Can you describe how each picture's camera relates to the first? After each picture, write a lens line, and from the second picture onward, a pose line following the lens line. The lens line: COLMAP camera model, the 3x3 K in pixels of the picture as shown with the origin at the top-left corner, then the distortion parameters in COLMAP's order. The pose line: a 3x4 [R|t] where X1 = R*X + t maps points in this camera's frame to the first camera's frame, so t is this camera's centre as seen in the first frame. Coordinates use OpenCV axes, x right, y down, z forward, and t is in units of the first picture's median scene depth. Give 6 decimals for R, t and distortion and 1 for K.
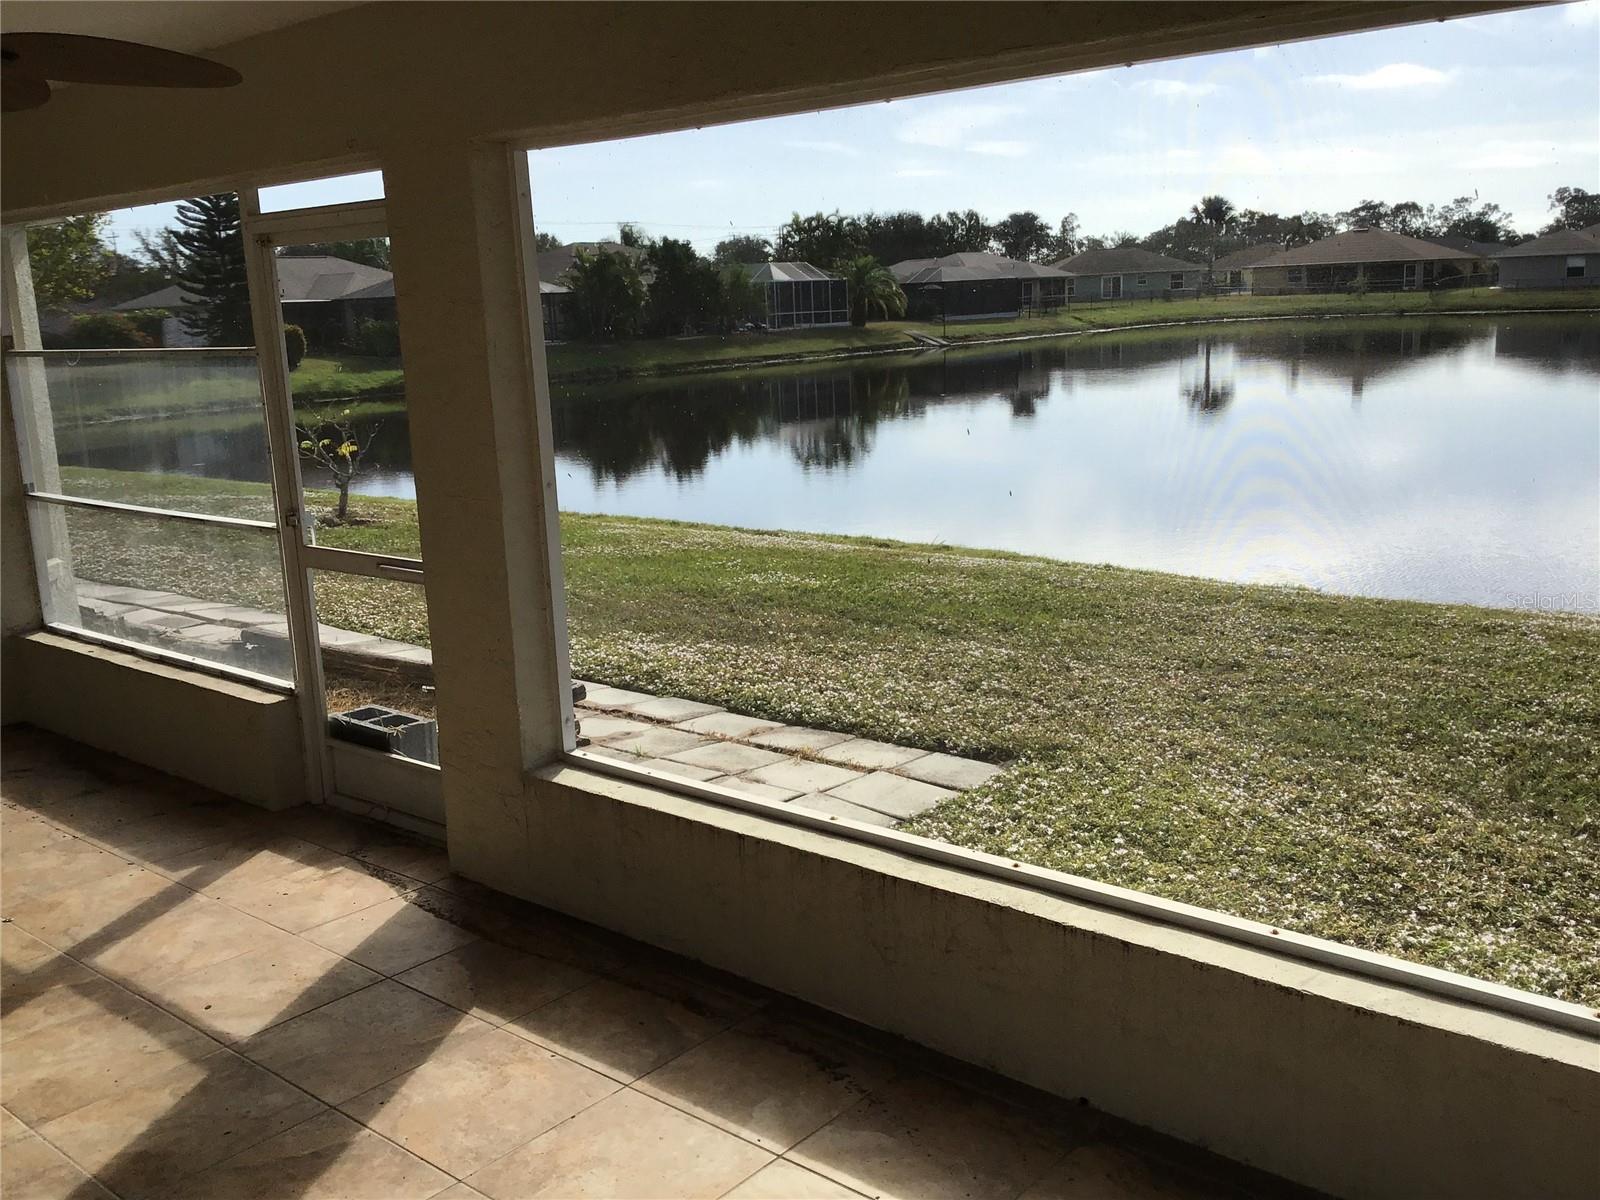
lens RADIAL K [[1424.7, 0, 800.0], [0, 1424.7, 600.0], [0, 0, 1]] dist [0.074682, -0.167173]
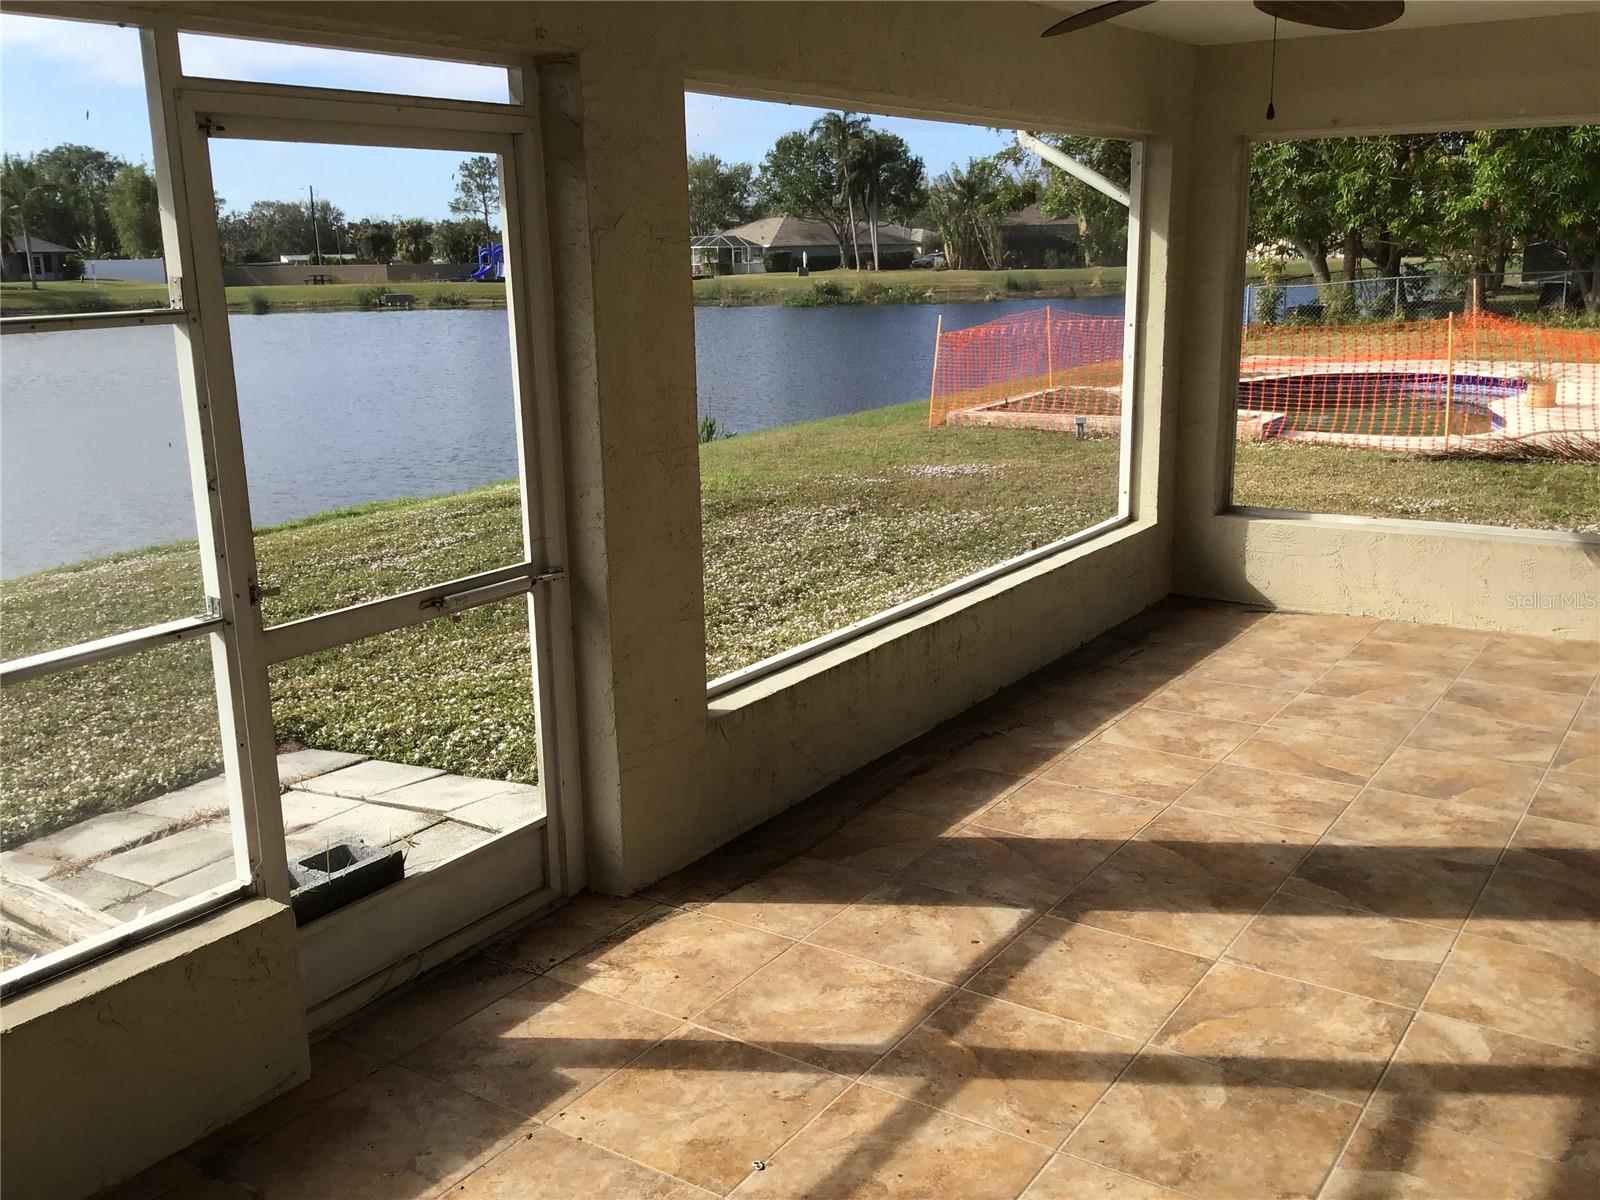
lens RADIAL K [[1471.2, 0, 800.0], [0, 1471.2, 600.0], [0, 0, 1]] dist [0.141635, -0.364062]
pose [[-0.094319, -0.193839, 0.976489, -1.255579], [0.226622, 0.950930, 0.210655, -0.166343], [-0.969405, 0.241162, -0.045762, 1.033875]]
